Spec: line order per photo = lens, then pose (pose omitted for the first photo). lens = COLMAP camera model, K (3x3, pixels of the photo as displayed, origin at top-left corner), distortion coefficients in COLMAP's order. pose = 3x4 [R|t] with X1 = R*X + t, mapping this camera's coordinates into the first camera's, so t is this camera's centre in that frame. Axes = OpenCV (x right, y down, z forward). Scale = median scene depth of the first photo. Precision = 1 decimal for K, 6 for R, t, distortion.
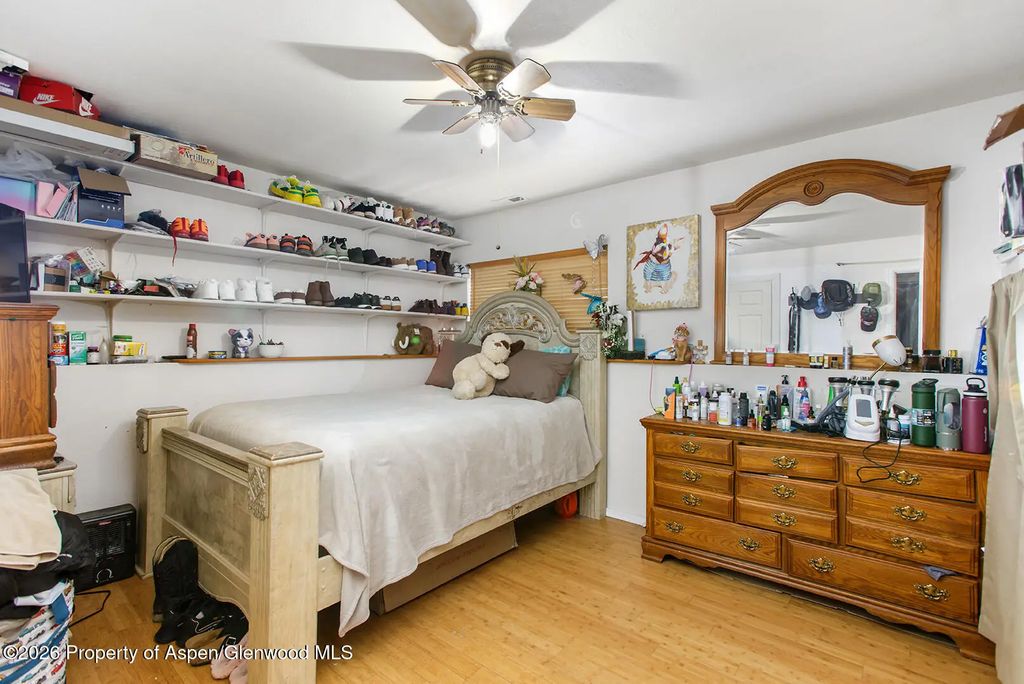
lens RADIAL K [[449.0, 0, 513.4], [0, 449.0, 338.7], [0, 0, 1]] dist [-0.012338, 0.008243]
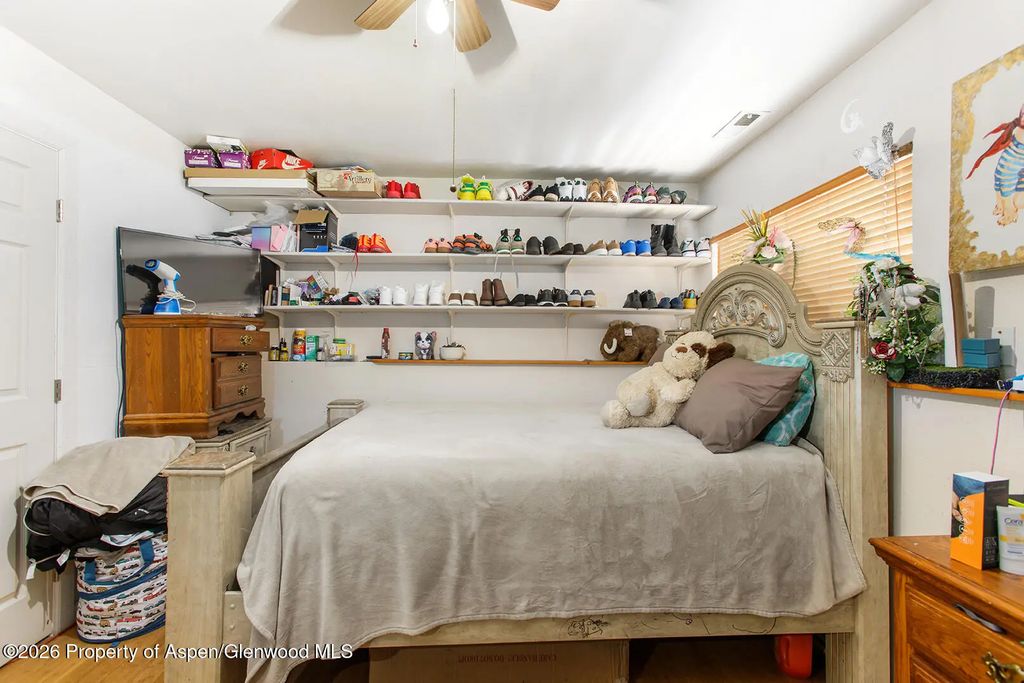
lens RADIAL K [[449.0, 0, 537.5], [0, 449.0, 339.5], [0, 0, 1]] dist [-0.012338, 0.008243]
pose [[0.684691, -0.006715, -0.728802, 0.299519], [0.000475, 0.999961, -0.008767, 0.004370], [0.728833, 0.005656, 0.684668, 0.409707]]
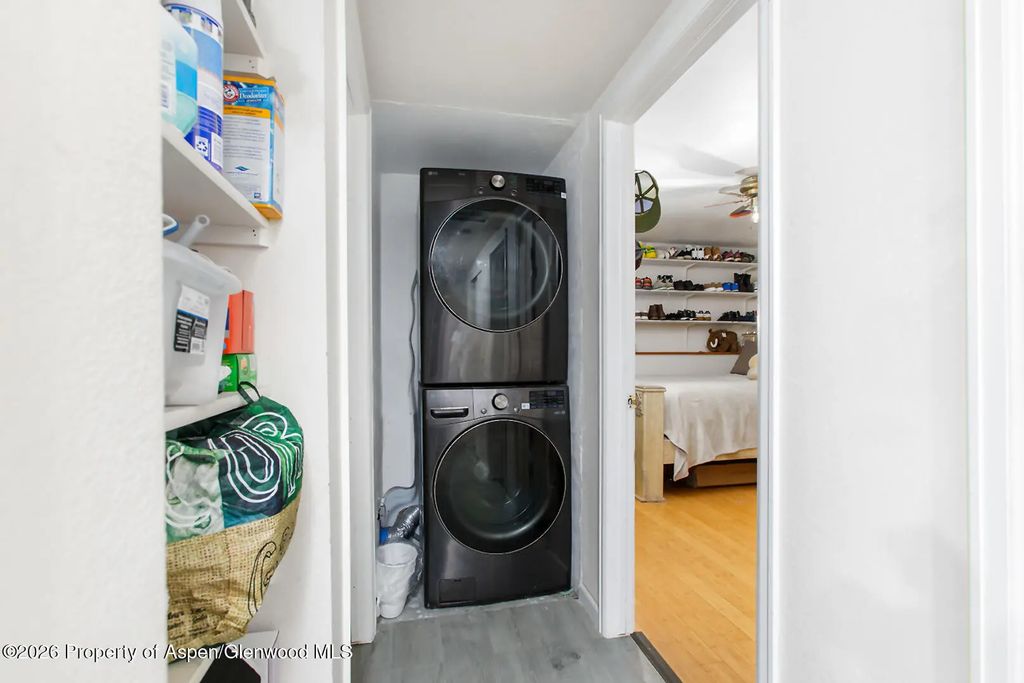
lens RADIAL K [[449.0, 0, 521.4], [0, 449.0, 338.2], [0, 0, 1]] dist [-0.012338, 0.008243]
pose [[0.781057, -0.020419, -0.624126, 0.182145], [0.003216, 0.999584, -0.028678, 0.036231], [0.624451, 0.020392, 0.780798, -0.532847]]
